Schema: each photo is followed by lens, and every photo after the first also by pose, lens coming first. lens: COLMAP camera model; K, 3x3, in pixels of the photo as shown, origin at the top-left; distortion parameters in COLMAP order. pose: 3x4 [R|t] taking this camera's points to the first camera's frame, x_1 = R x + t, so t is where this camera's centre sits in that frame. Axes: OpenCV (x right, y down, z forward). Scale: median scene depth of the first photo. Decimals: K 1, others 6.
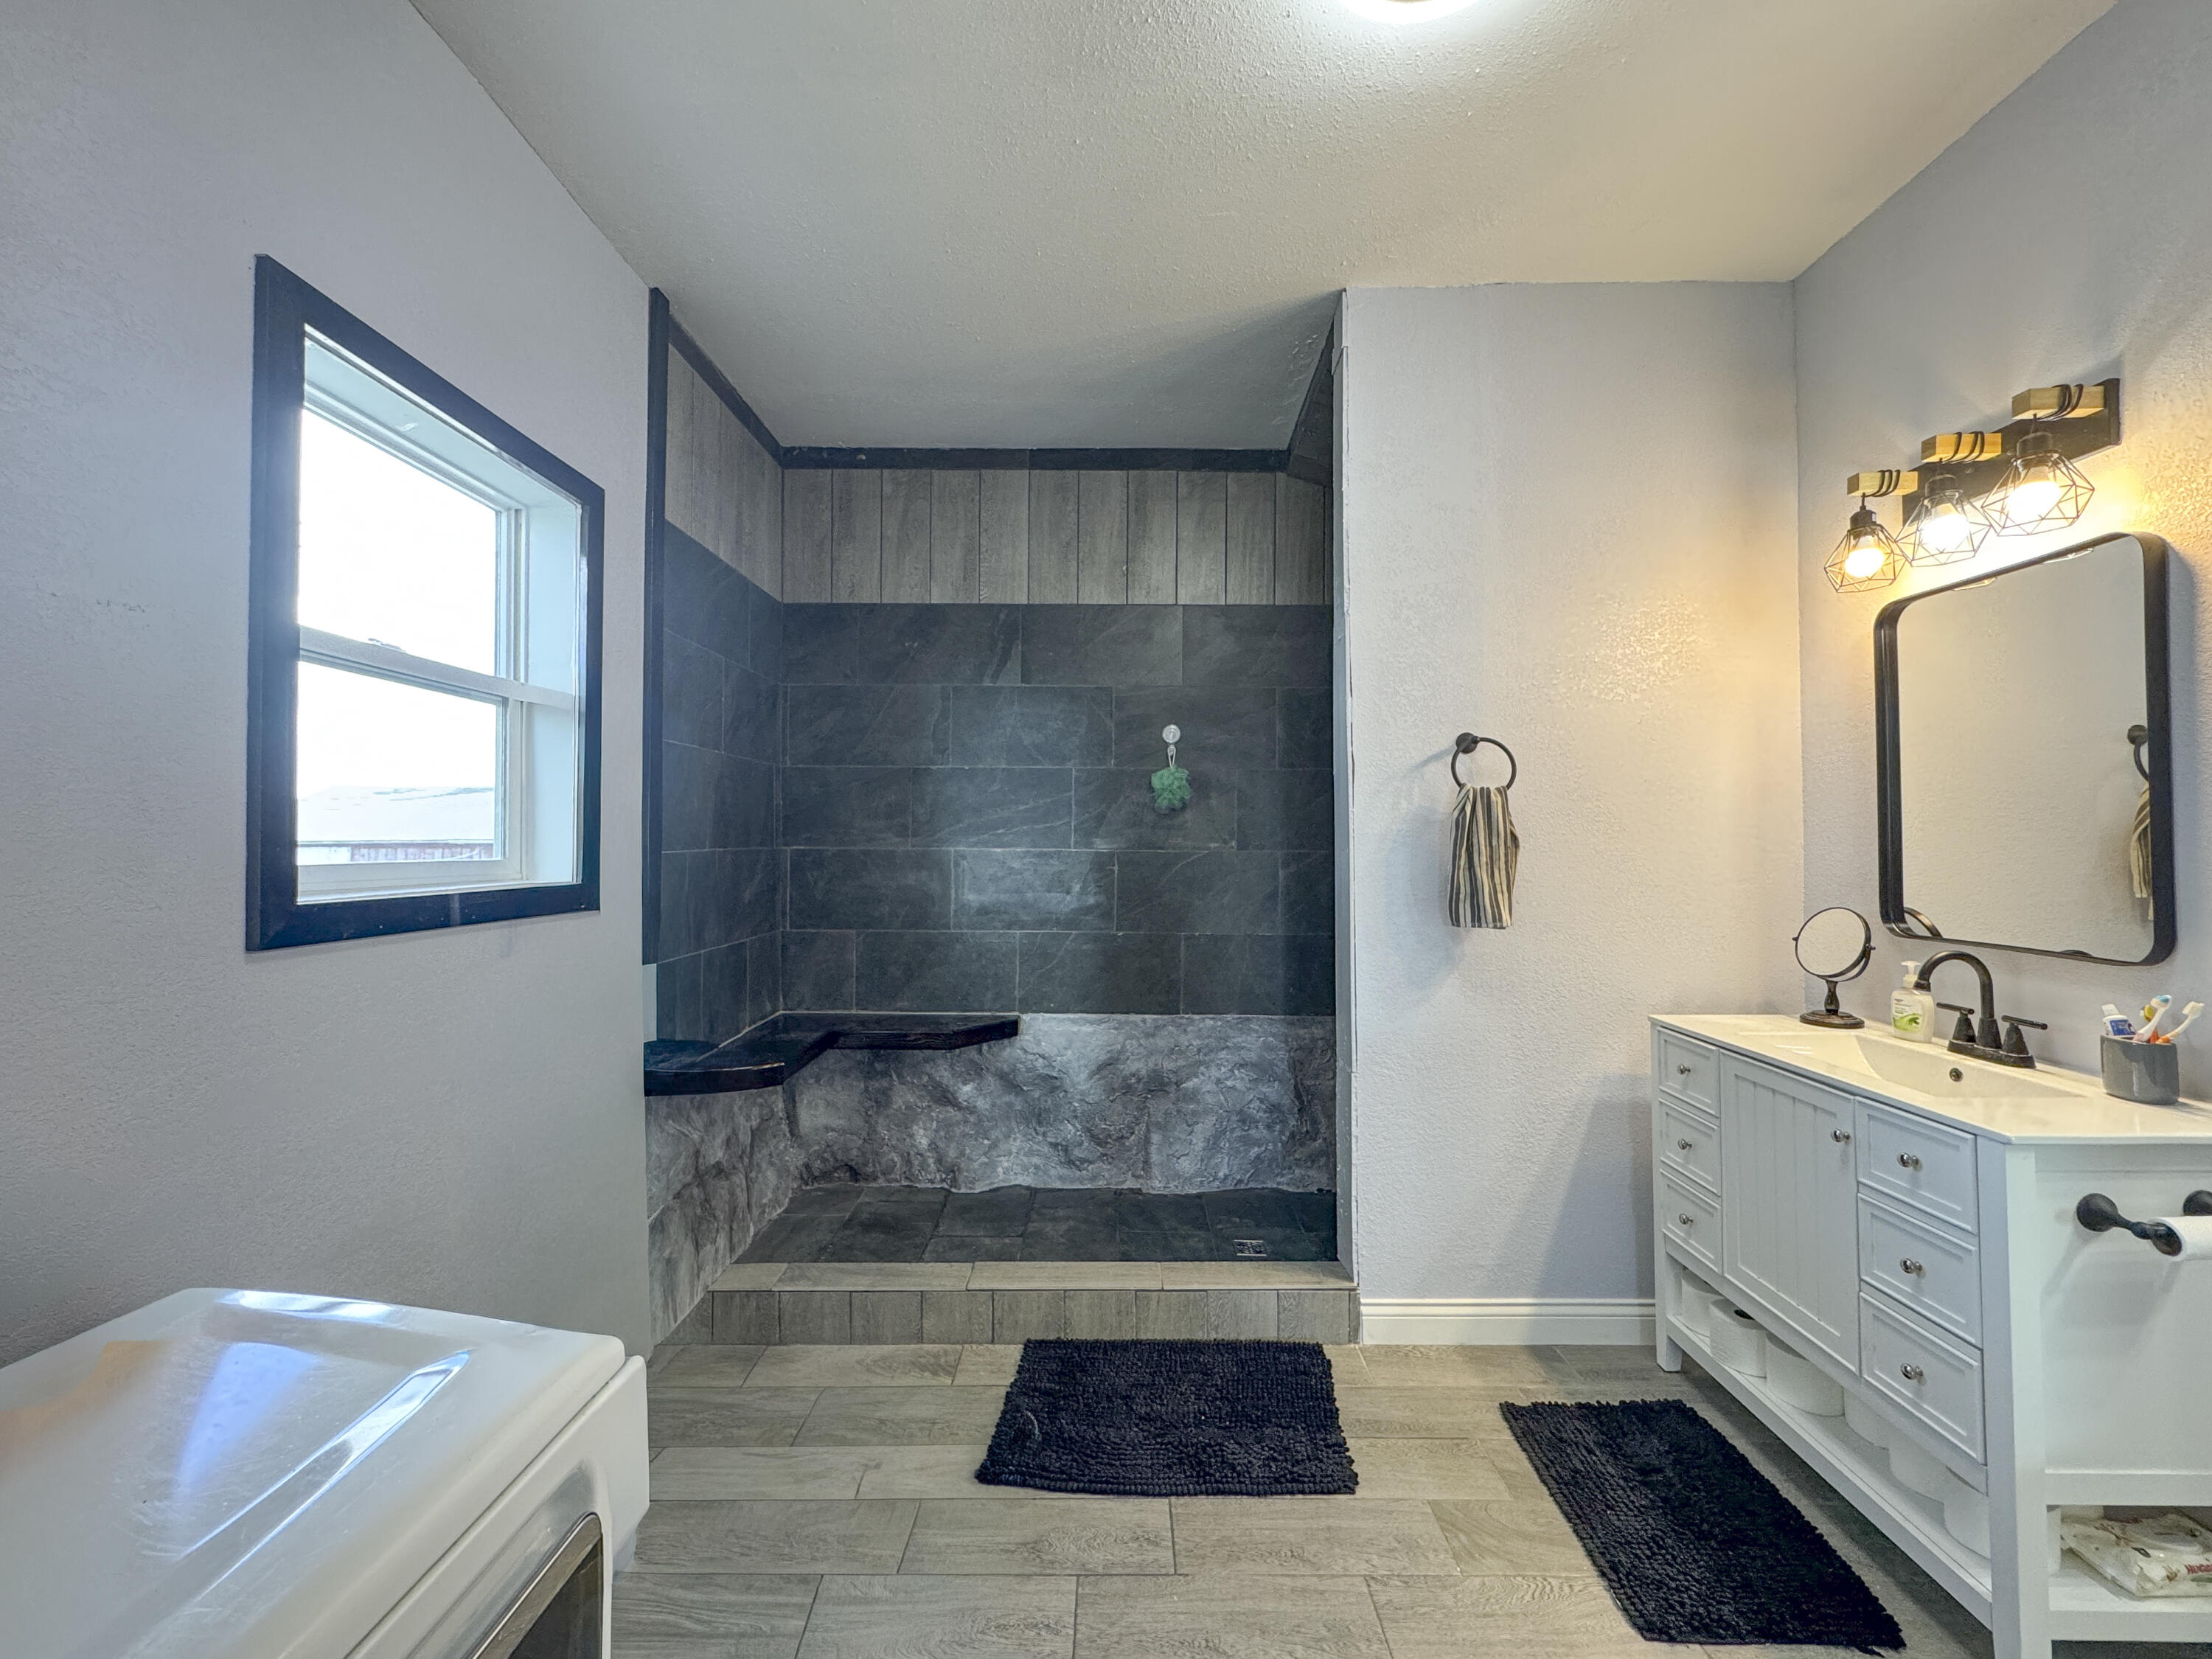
lens RADIAL K [[893.8, 0, 1106.0], [0, 893.8, 829.5], [0, 0, 1]] dist [-0.000316, -0.000190]
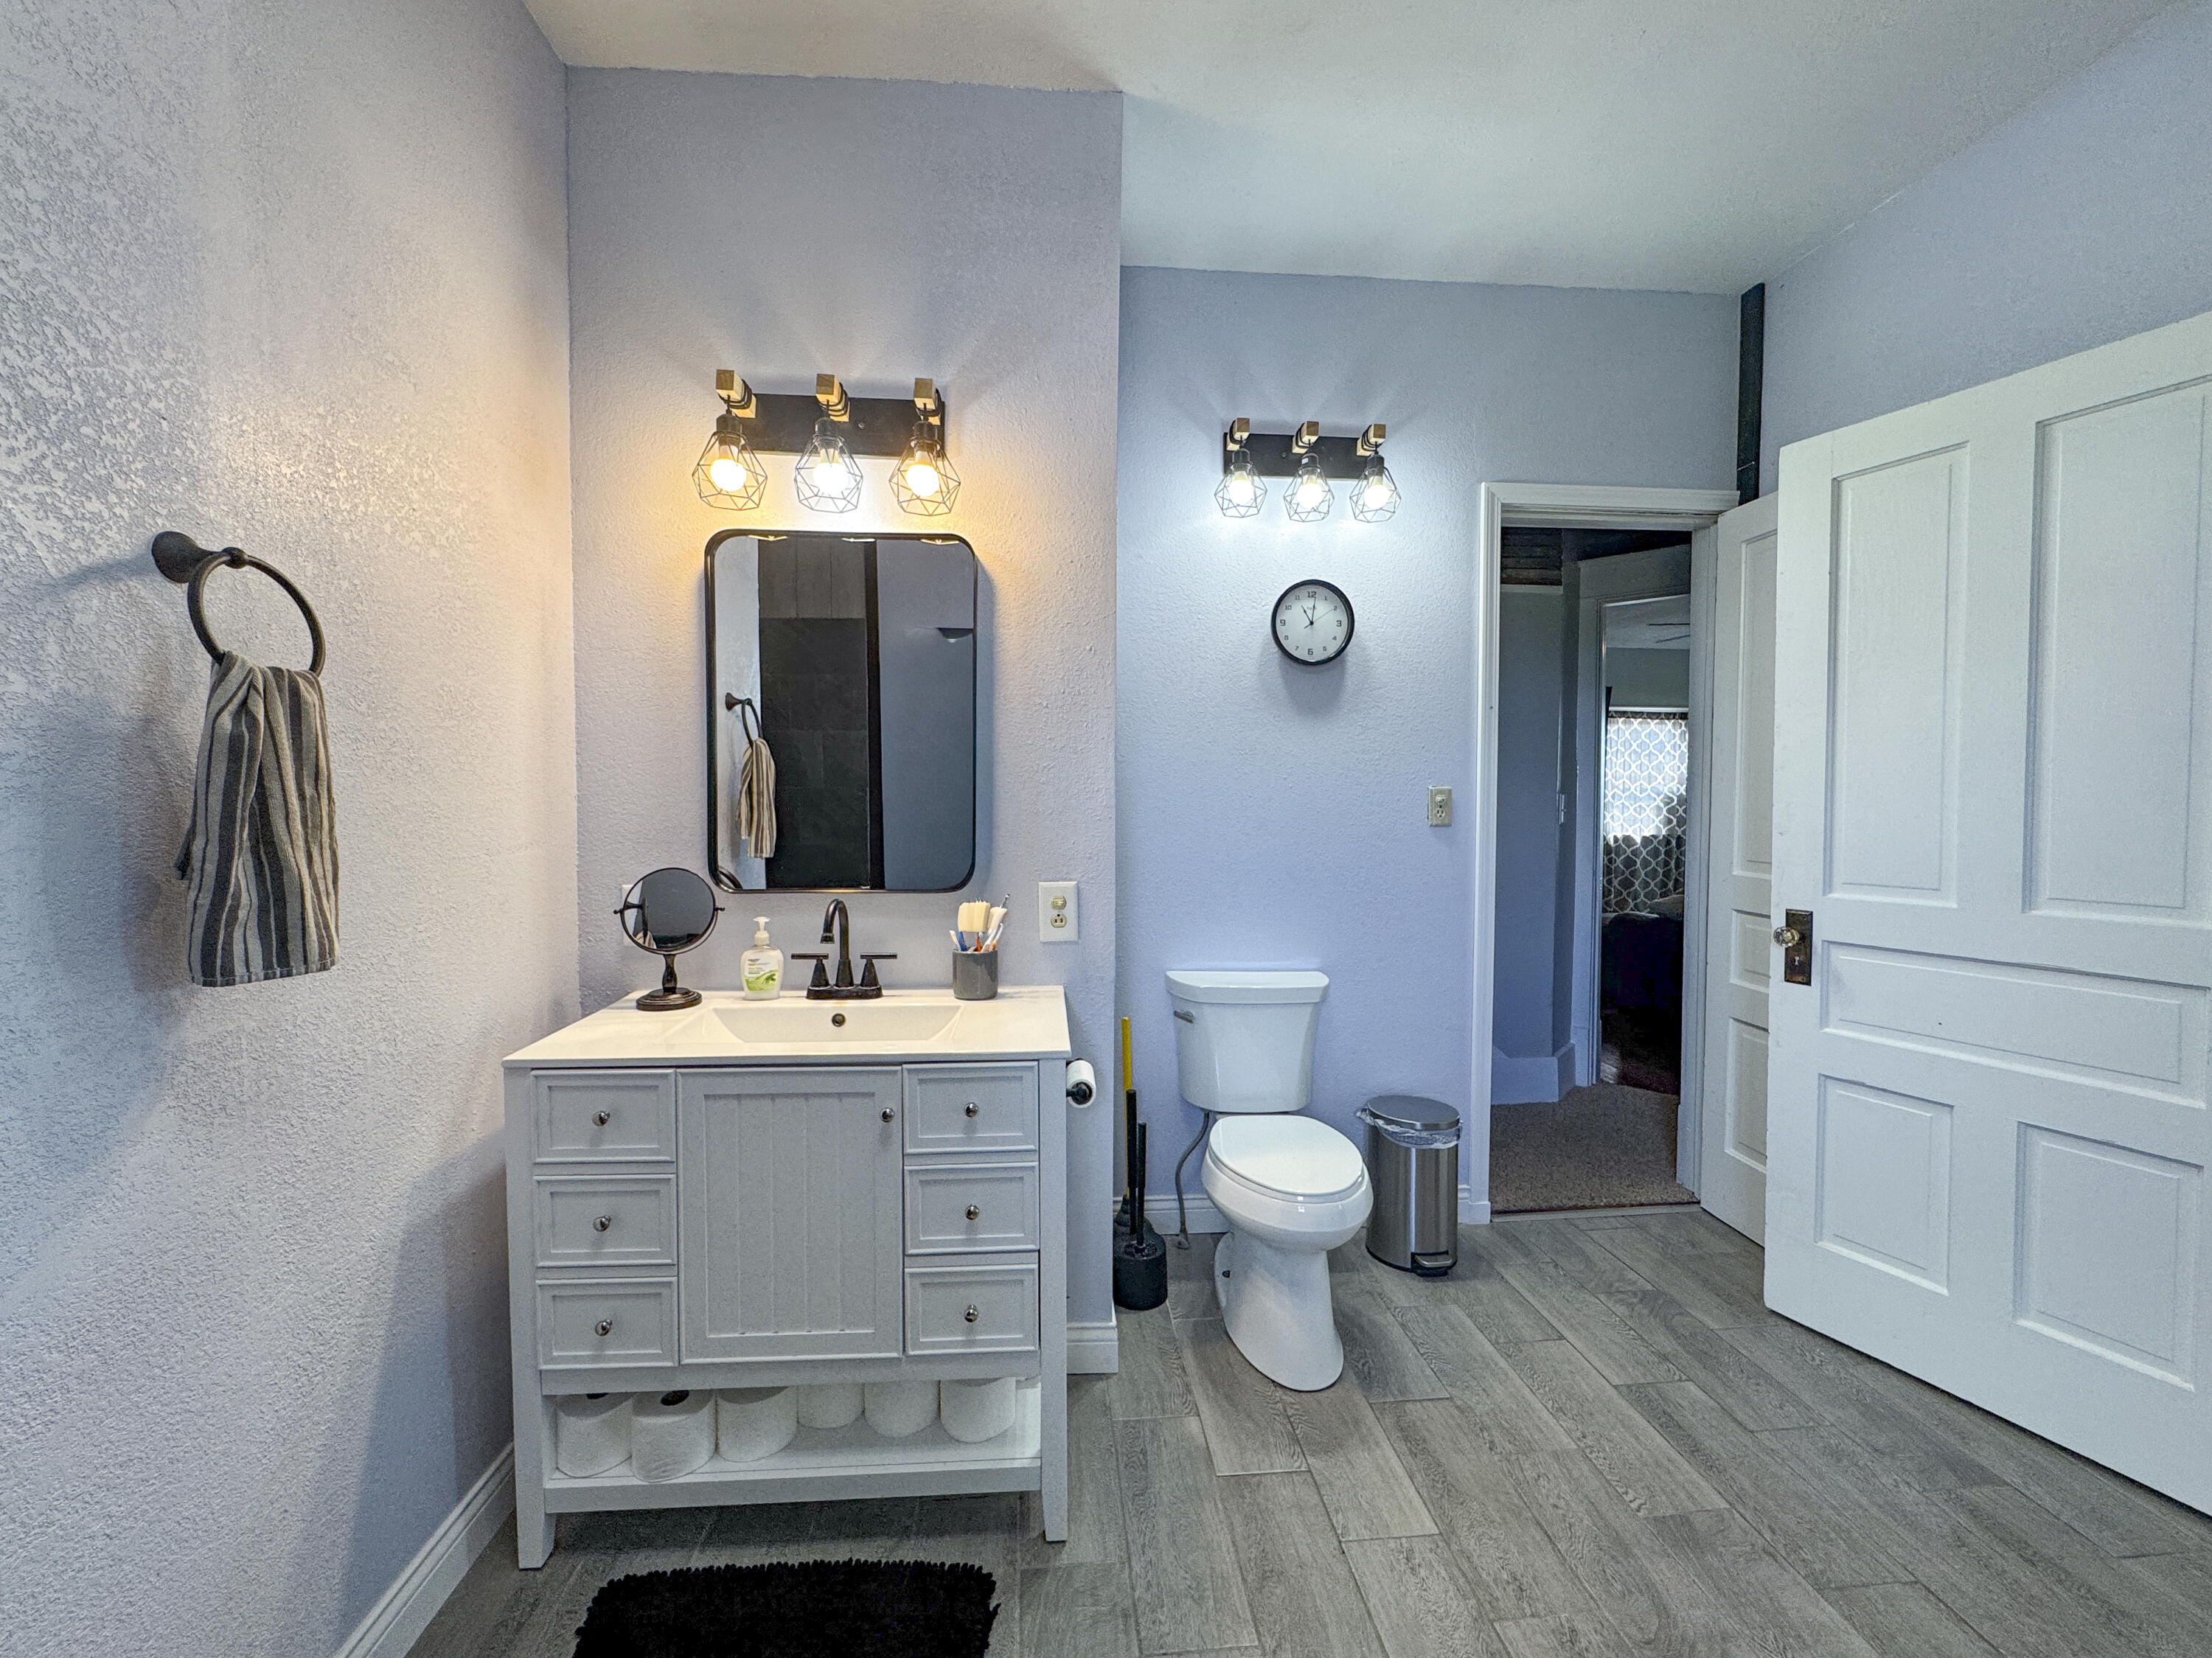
lens RADIAL K [[893.7, 0, 1106.0], [0, 893.7, 829.0], [0, 0, 1]] dist [-0.000316, -0.000190]
pose [[-0.083299, -0.036451, 0.995858, -0.077512], [-0.015314, 0.999260, 0.035295, 0.013426], [-0.996407, -0.012310, -0.083795, 0.705990]]
